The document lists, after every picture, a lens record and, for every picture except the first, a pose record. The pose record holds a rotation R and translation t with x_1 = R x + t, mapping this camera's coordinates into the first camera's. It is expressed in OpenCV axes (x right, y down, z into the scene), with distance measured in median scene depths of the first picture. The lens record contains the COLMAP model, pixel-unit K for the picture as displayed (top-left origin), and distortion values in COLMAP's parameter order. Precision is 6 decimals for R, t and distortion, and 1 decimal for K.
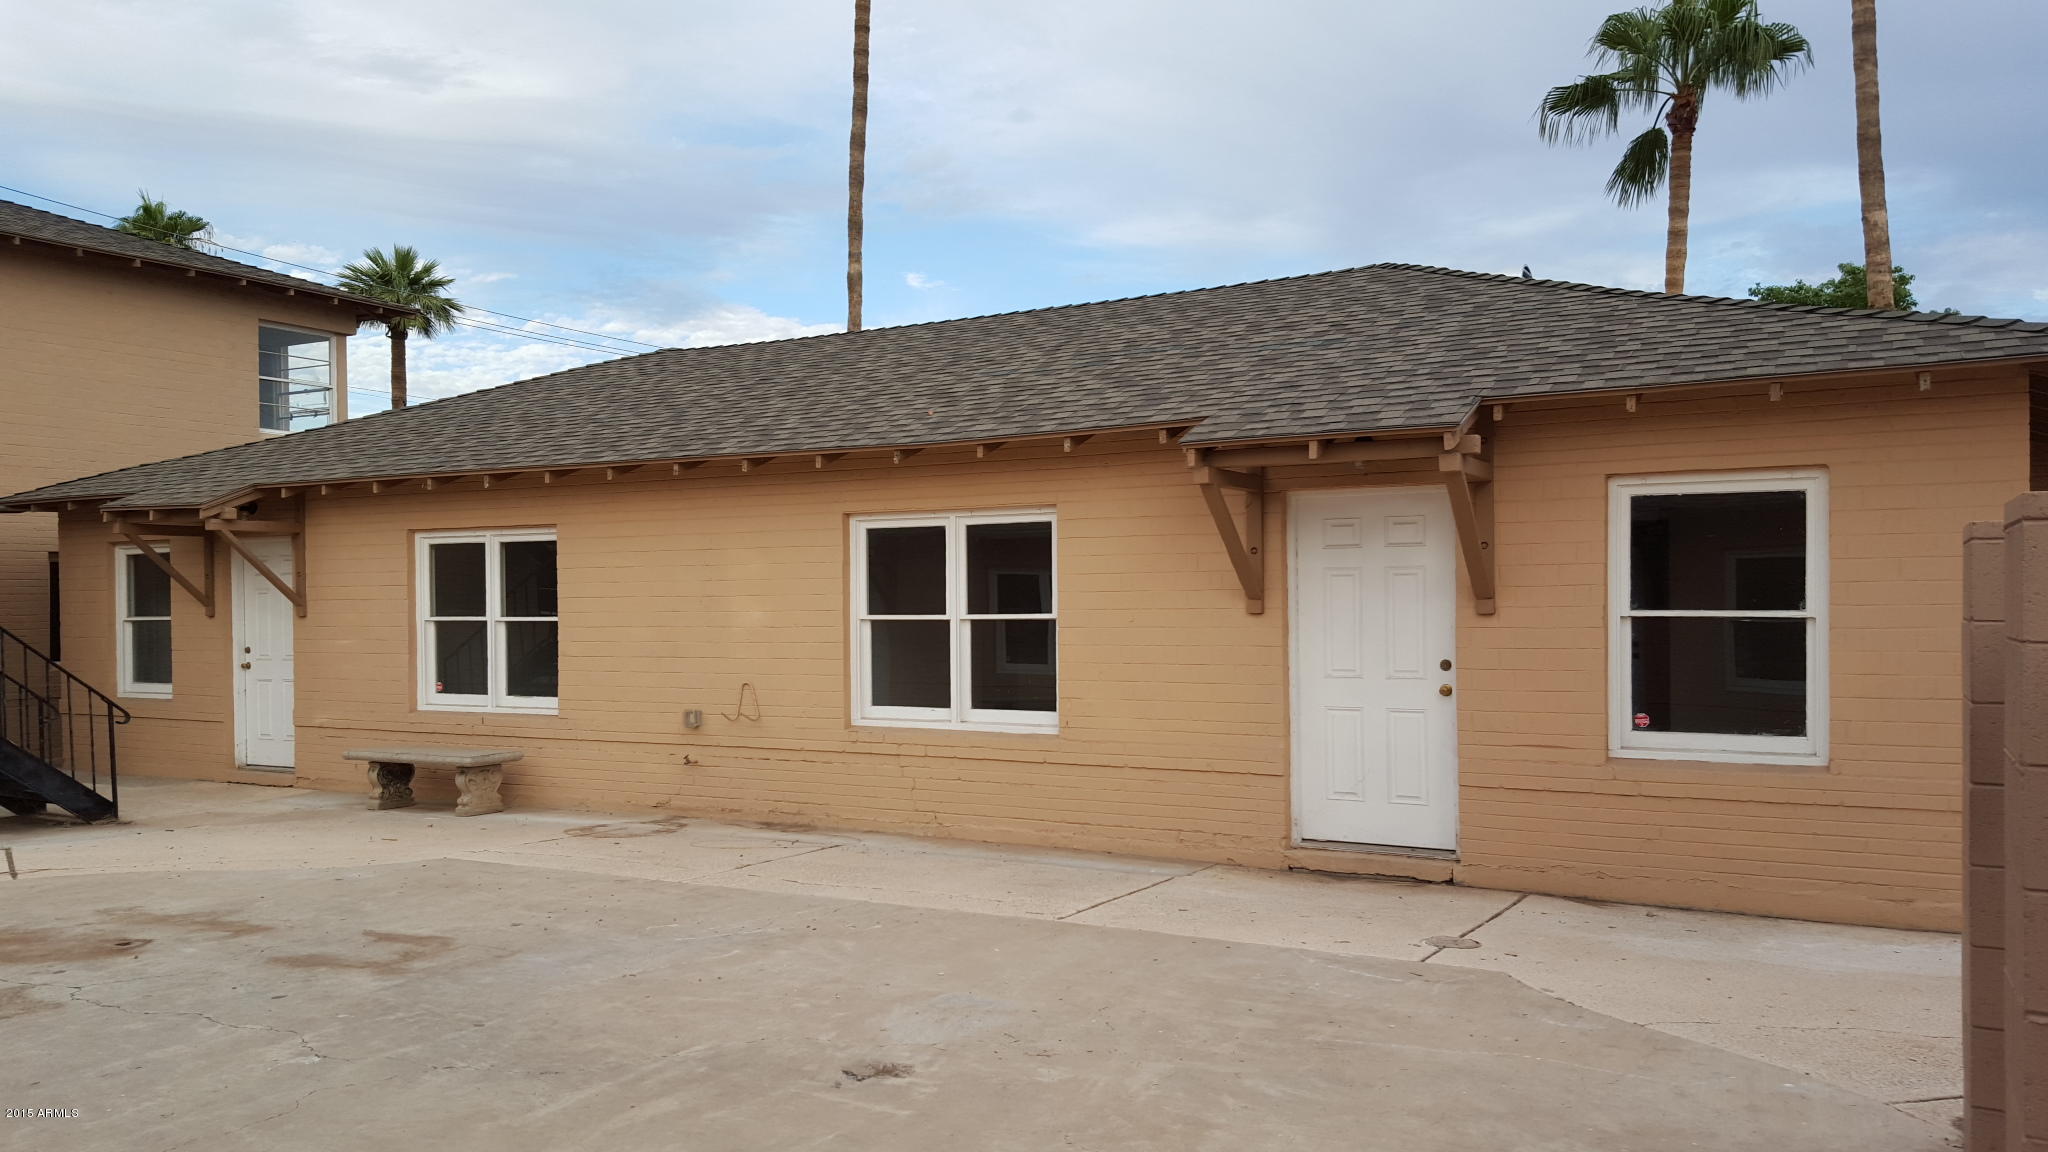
lens RADIAL K [[1487.5, 0, 1024.2], [0, 1487.5, 619.1], [0, 0, 1]] dist [-0.000755, -0.008532]
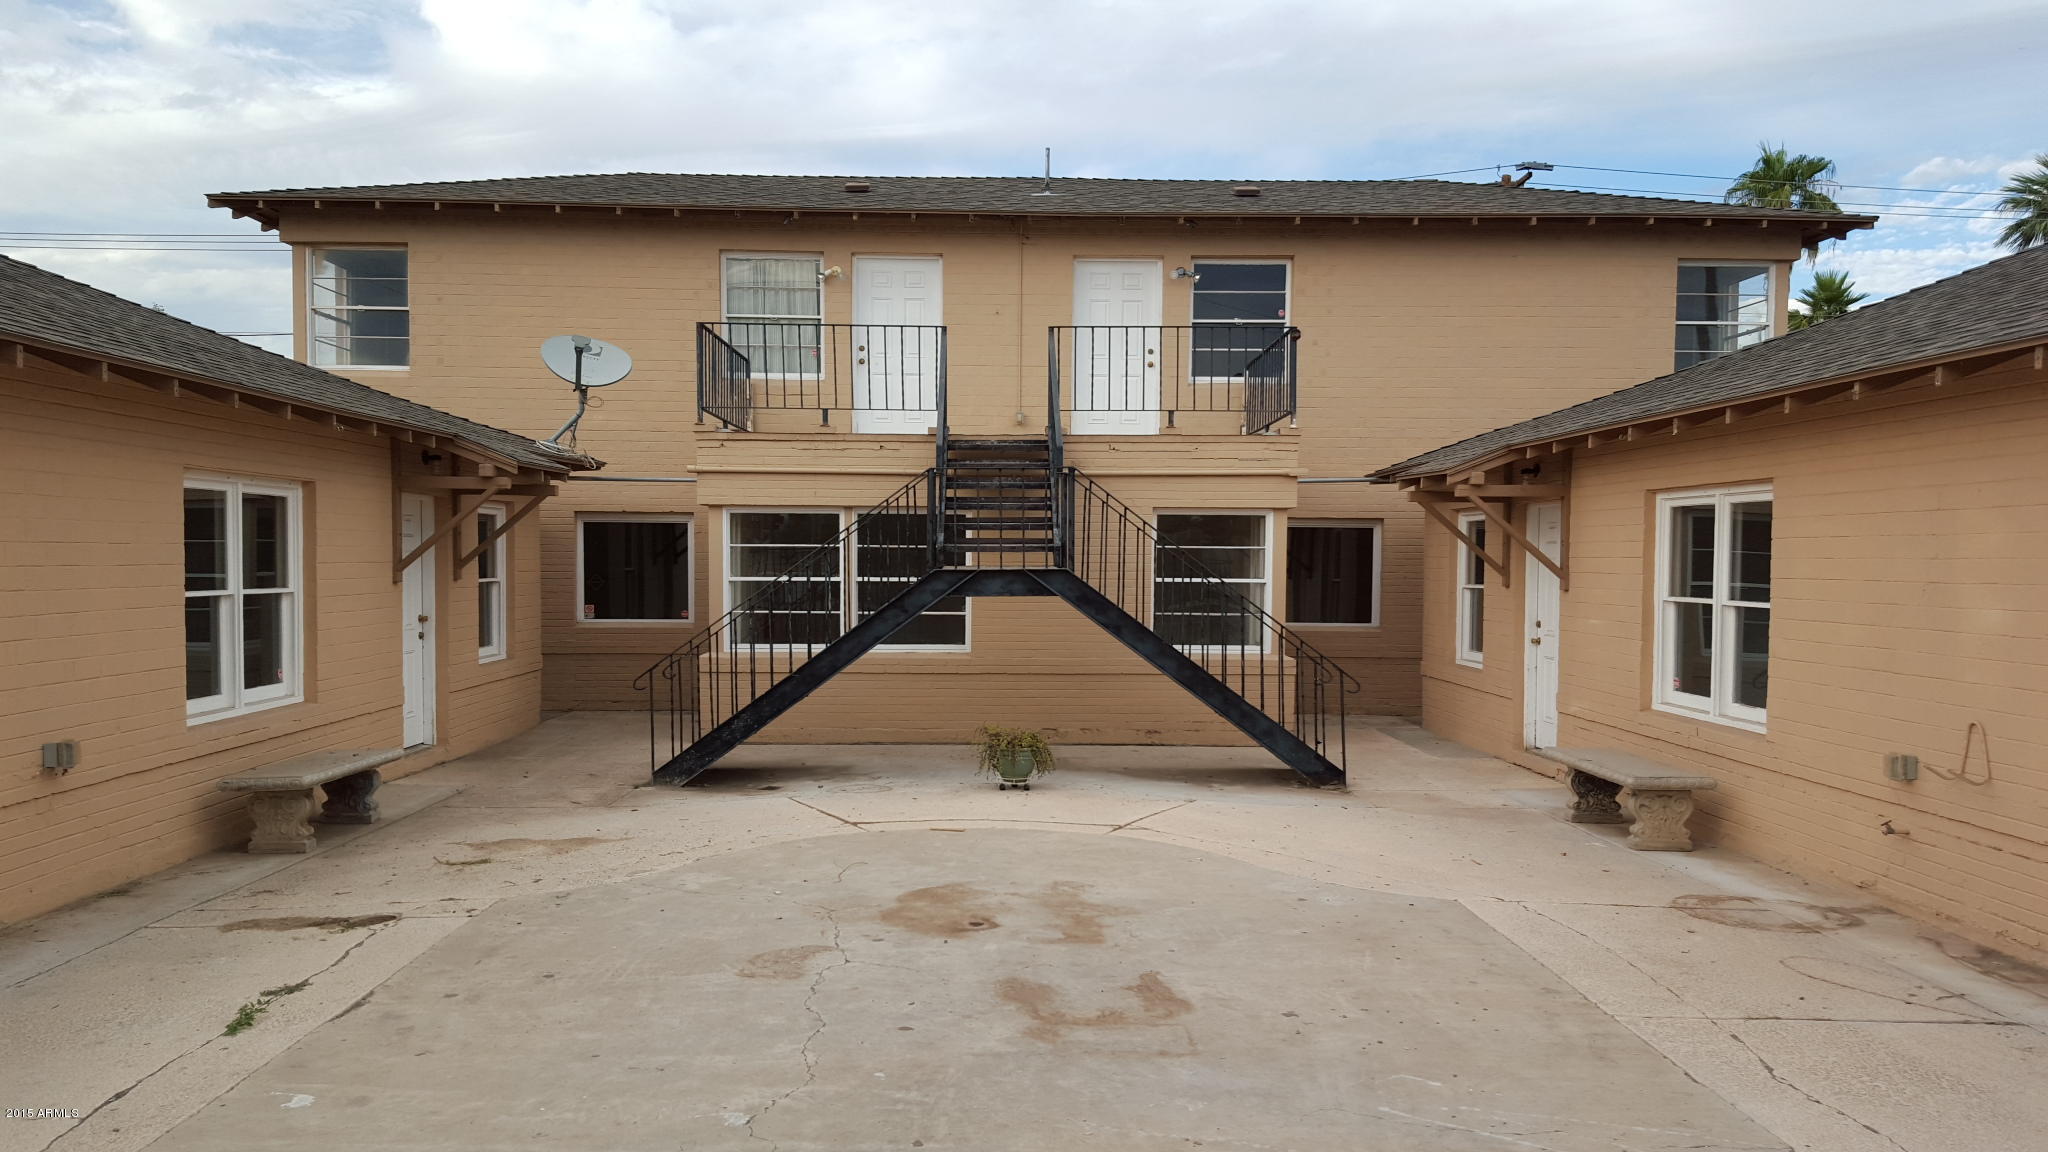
lens RADIAL K [[1487.5, 0, 1024.2], [0, 1487.5, 619.1], [0, 0, 1]] dist [-0.000755, -0.008532]
pose [[0.480038, 0.048907, -0.875883, 0.148926], [-0.022177, 0.998802, 0.043616, -0.017165], [0.876967, -0.001513, 0.480548, 0.302826]]
